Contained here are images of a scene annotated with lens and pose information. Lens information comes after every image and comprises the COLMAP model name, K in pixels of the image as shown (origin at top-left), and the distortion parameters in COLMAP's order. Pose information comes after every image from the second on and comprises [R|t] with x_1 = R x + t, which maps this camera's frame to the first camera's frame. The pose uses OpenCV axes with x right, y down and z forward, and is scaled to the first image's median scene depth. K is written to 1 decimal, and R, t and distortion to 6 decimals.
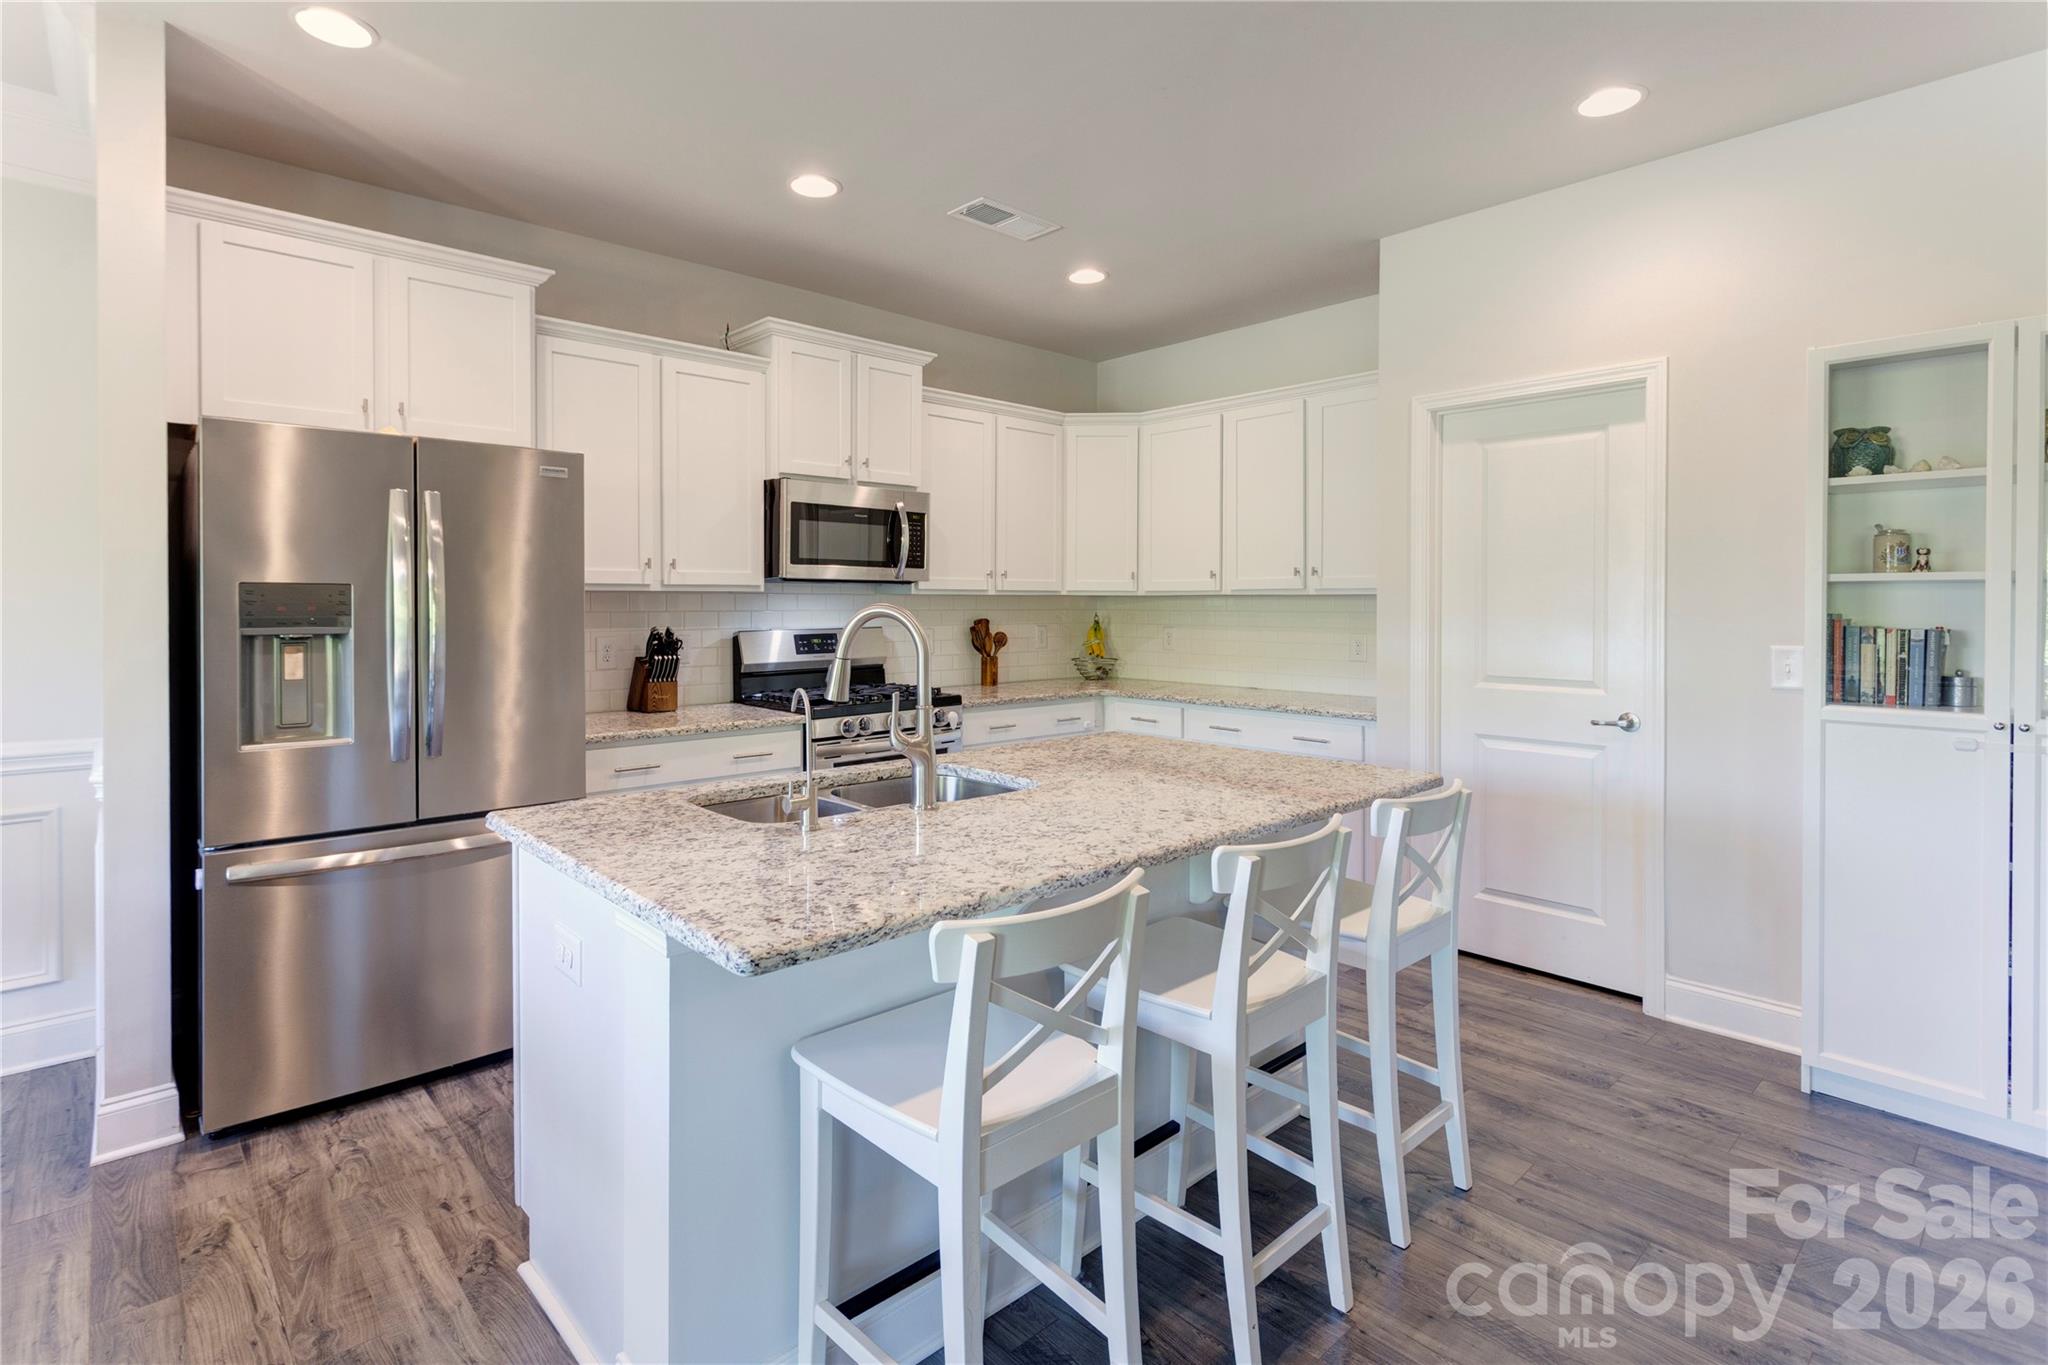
lens RADIAL K [[994.8, 0, 1004.4], [0, 994.8, 622.3], [0, 0, 1]] dist [0.001469, 0.002005]
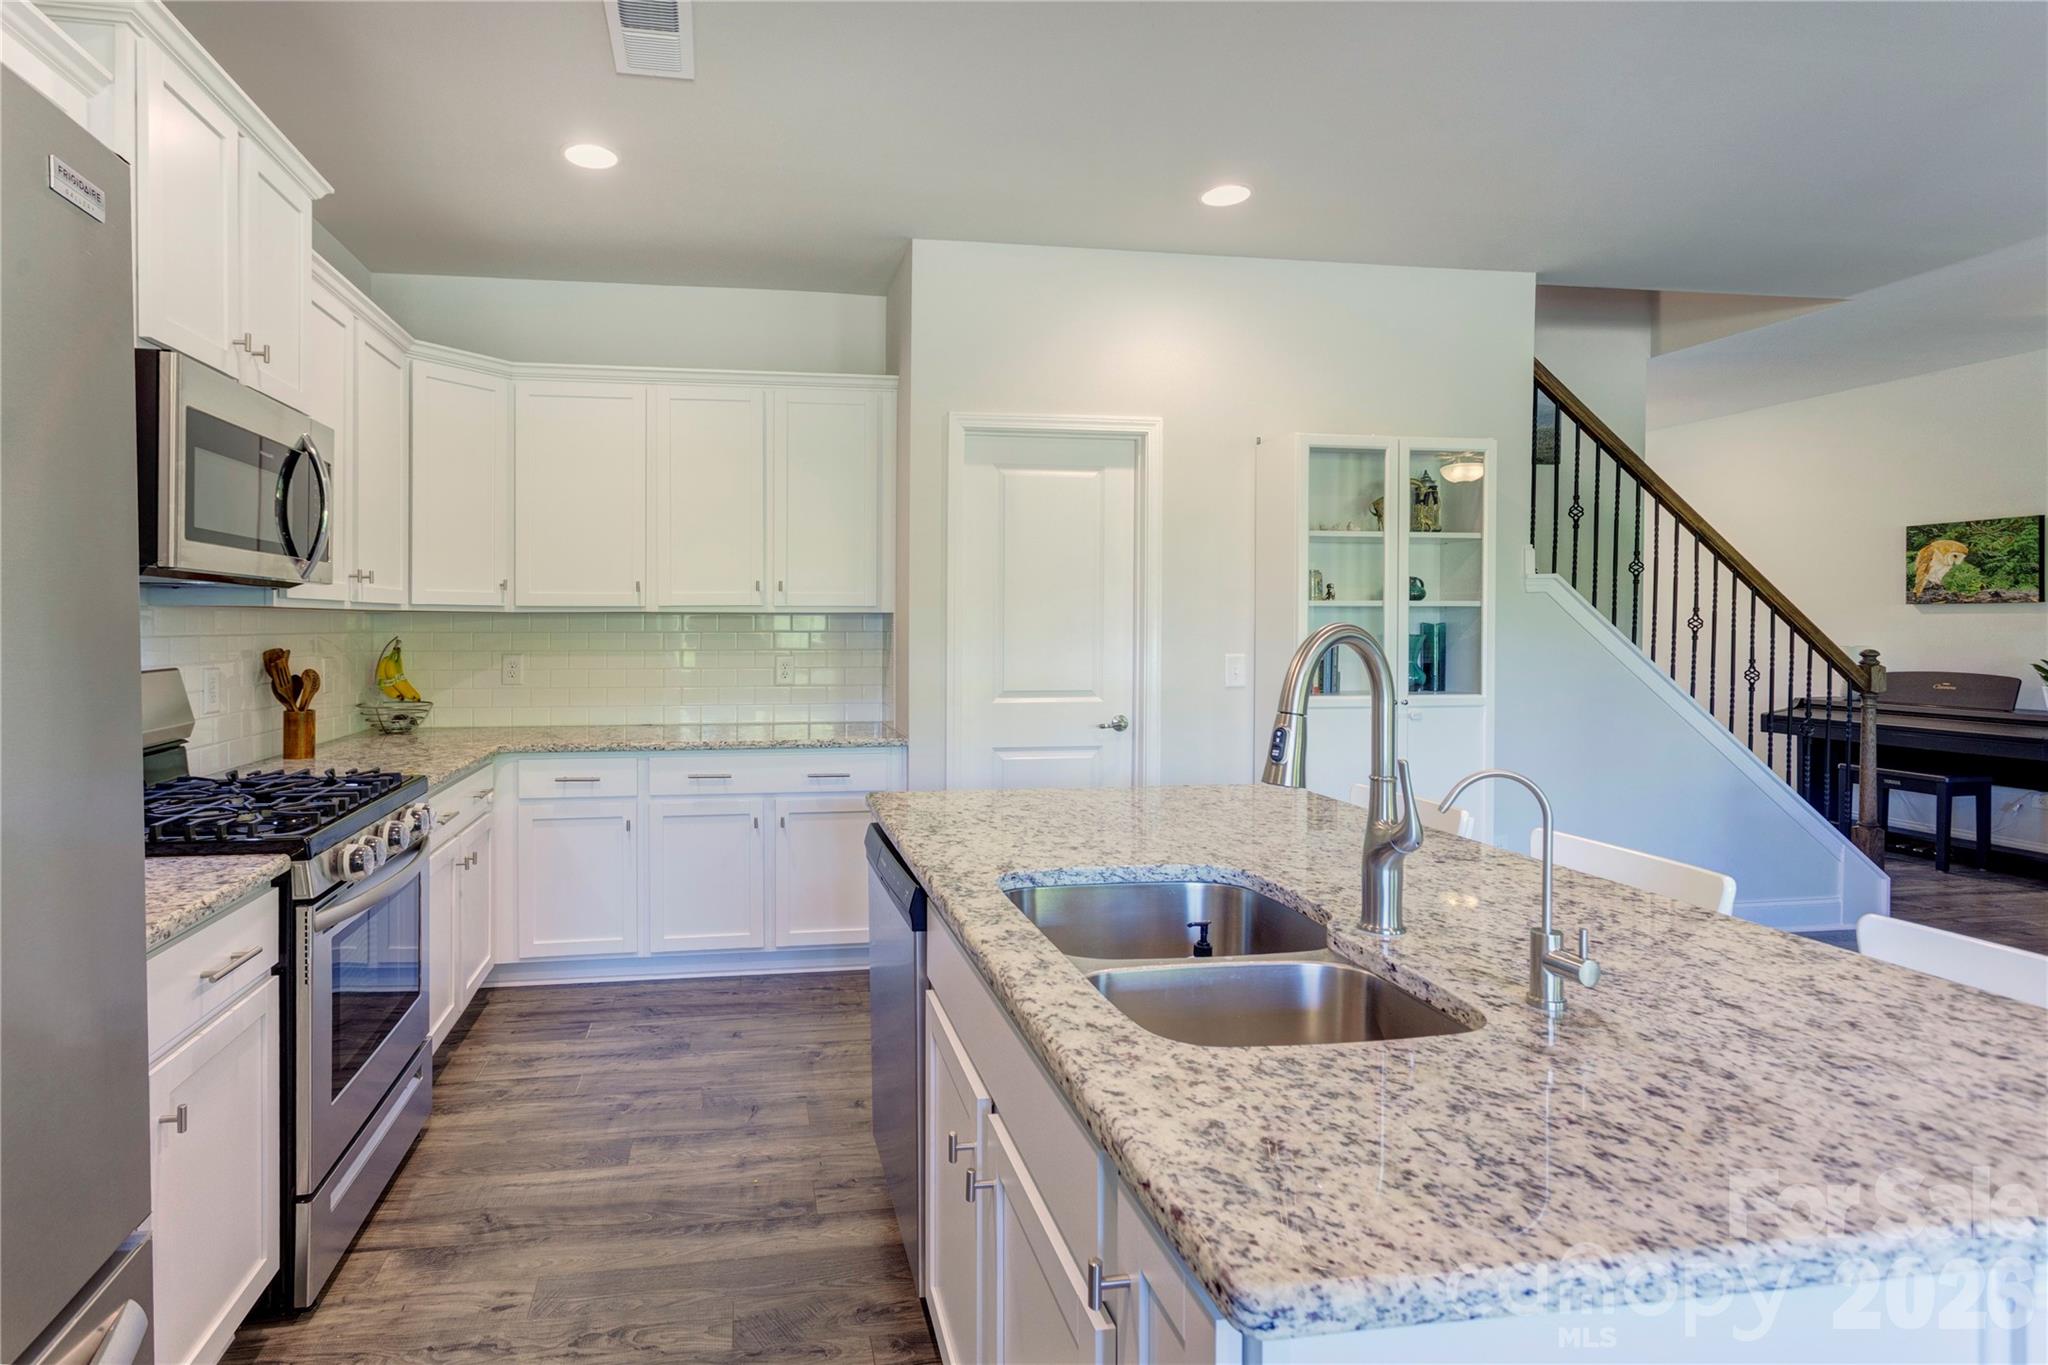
lens RADIAL K [[1013.9, 0, 877.9], [0, 1013.9, 640.5], [0, 0, 1]] dist [0.000601, 0.000007]
pose [[0.557718, -0.016293, 0.829870, -0.412640], [0.016485, 0.999828, 0.008550, -0.009619], [-0.829866, 0.008912, 0.557891, 0.448664]]
